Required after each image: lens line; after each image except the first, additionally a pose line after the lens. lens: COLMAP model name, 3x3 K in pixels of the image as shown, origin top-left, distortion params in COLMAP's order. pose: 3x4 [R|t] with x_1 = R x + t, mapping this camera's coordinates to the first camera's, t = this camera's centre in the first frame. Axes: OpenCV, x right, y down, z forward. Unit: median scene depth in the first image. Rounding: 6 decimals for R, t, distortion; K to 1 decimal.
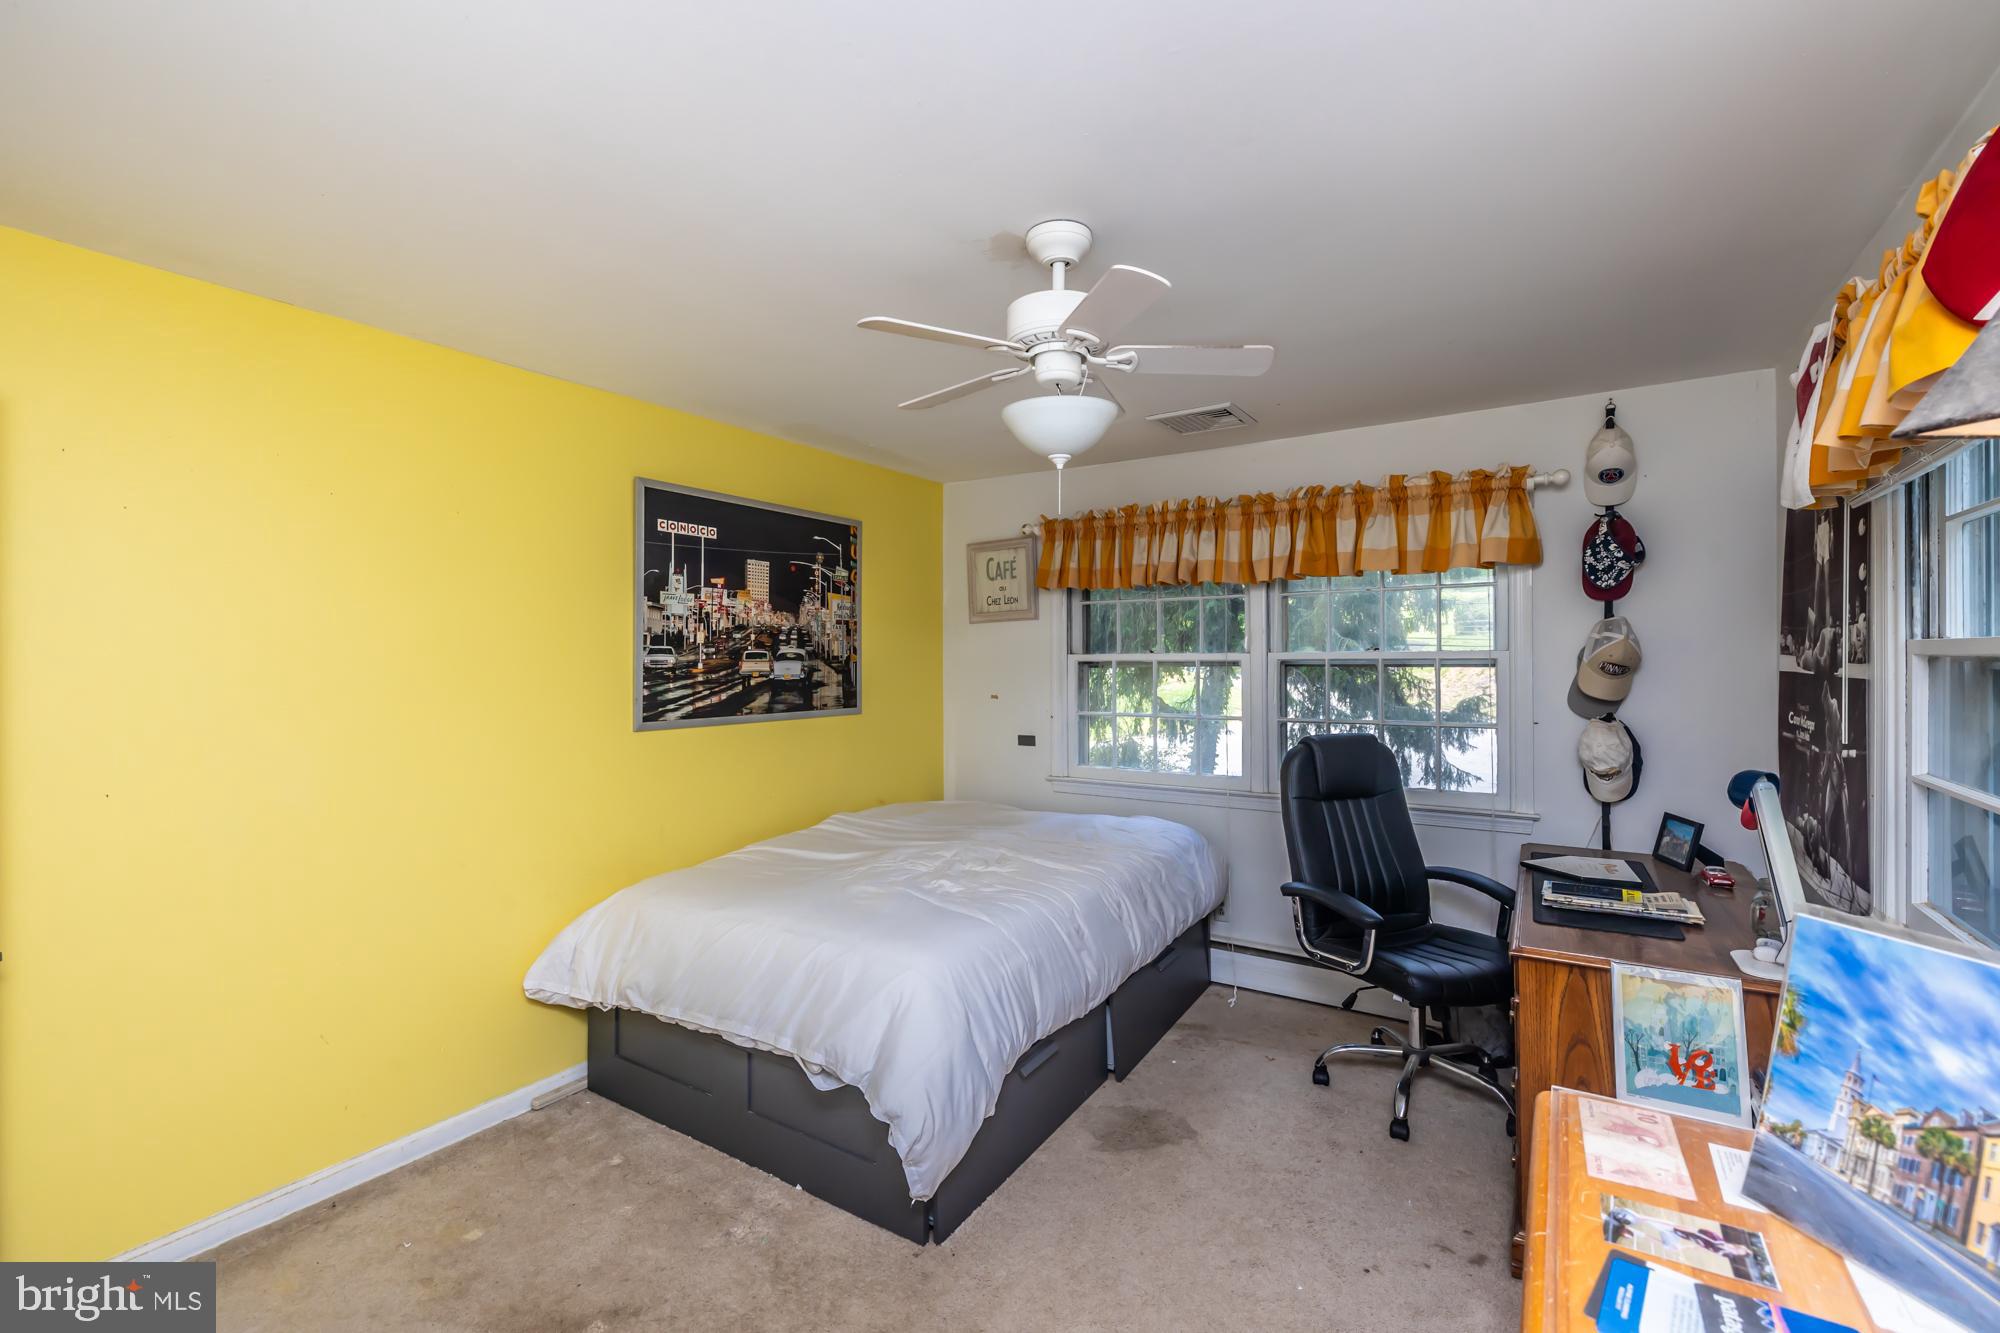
lens RADIAL K [[849.4, 0, 998.9], [0, 849.4, 661.1], [0, 0, 1]] dist [-0.000579, 0.000024]
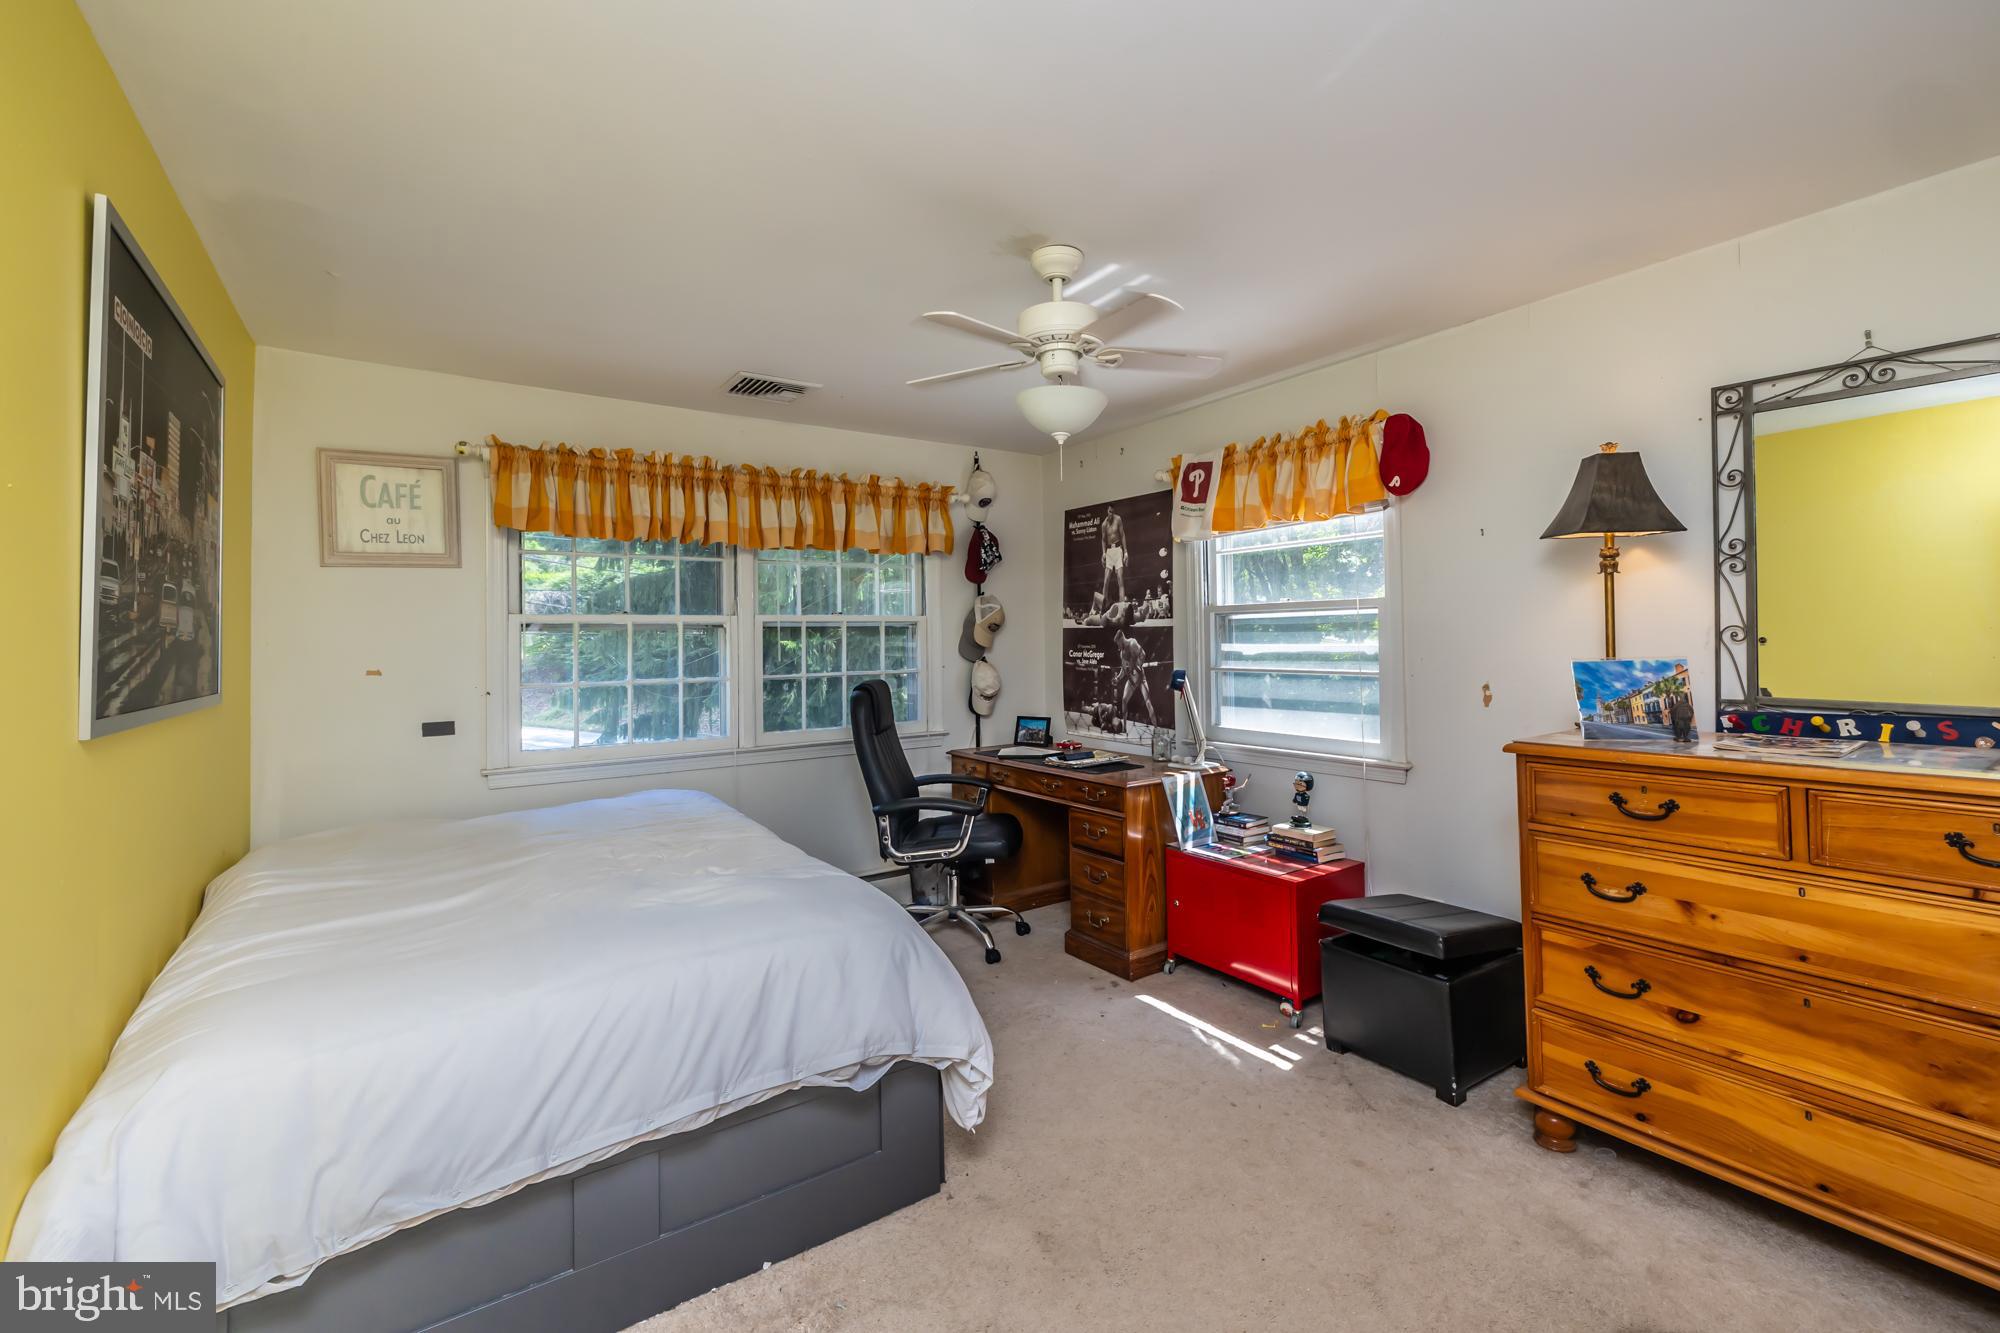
lens RADIAL K [[858.1, 0, 989.4], [0, 858.1, 627.0], [0, 0, 1]] dist [0.000122, 0.000282]
pose [[0.391765, 0.014207, 0.919956, -0.601233], [0.014586, 0.999659, -0.021650, 0.035113], [-0.919950, 0.021900, 0.391424, 0.330650]]
